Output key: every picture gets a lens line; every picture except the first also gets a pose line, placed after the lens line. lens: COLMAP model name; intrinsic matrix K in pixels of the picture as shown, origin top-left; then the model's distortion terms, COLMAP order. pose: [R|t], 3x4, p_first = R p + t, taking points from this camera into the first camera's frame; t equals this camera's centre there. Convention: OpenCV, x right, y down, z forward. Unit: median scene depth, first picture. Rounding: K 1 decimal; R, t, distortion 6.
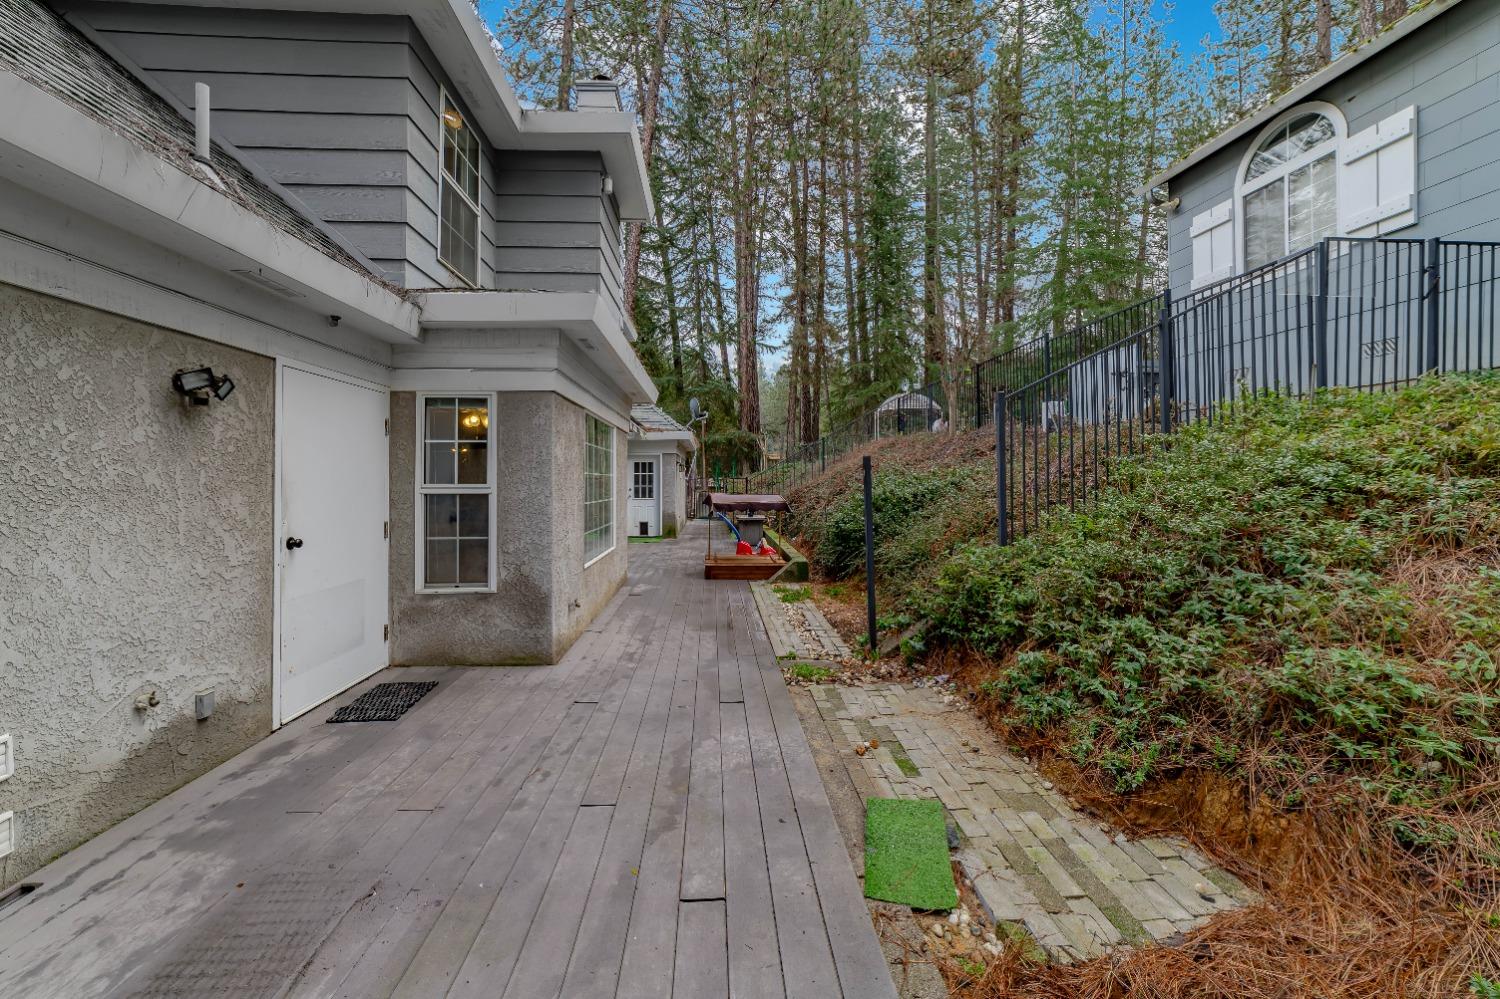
lens RADIAL K [[619.6, 0, 750.0], [0, 619.6, 499.5], [0, 0, 1]] dist [-0.000116, -0.000014]
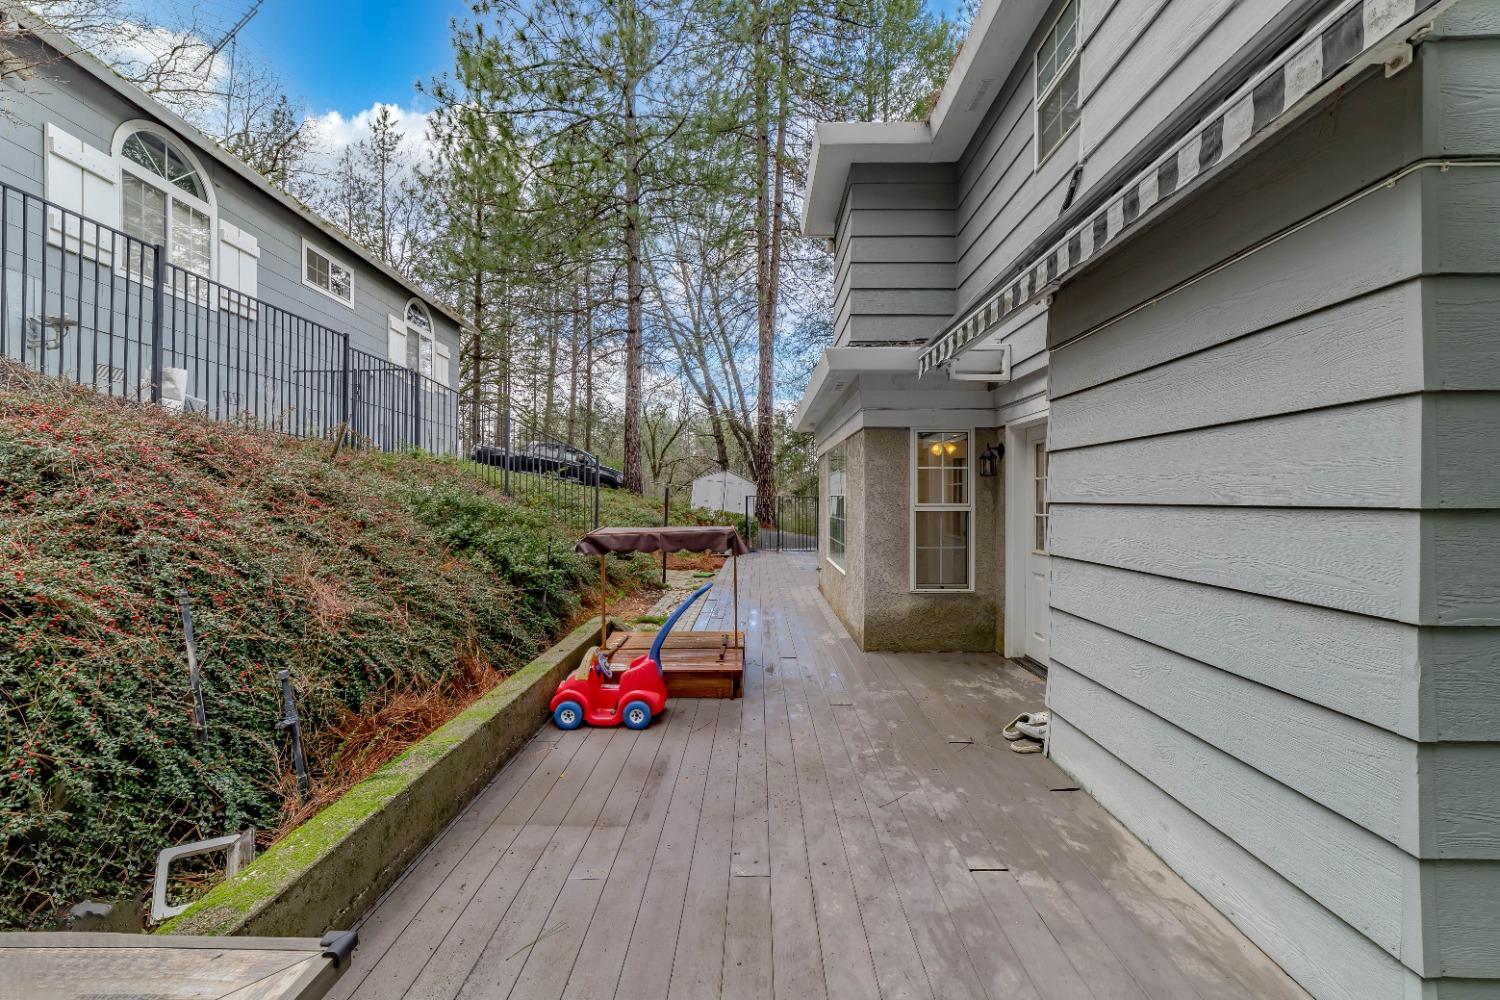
lens RADIAL K [[700.5, 0, 750.0], [0, 700.5, 500.0], [0, 0, 1]] dist [-0.000091, -0.000019]
pose [[-0.997772, -0.005377, 0.066494, -0.216793], [-0.005379, 0.999986, 0.000152, -0.031879], [-0.066494, -0.000206, -0.997787, 2.578794]]
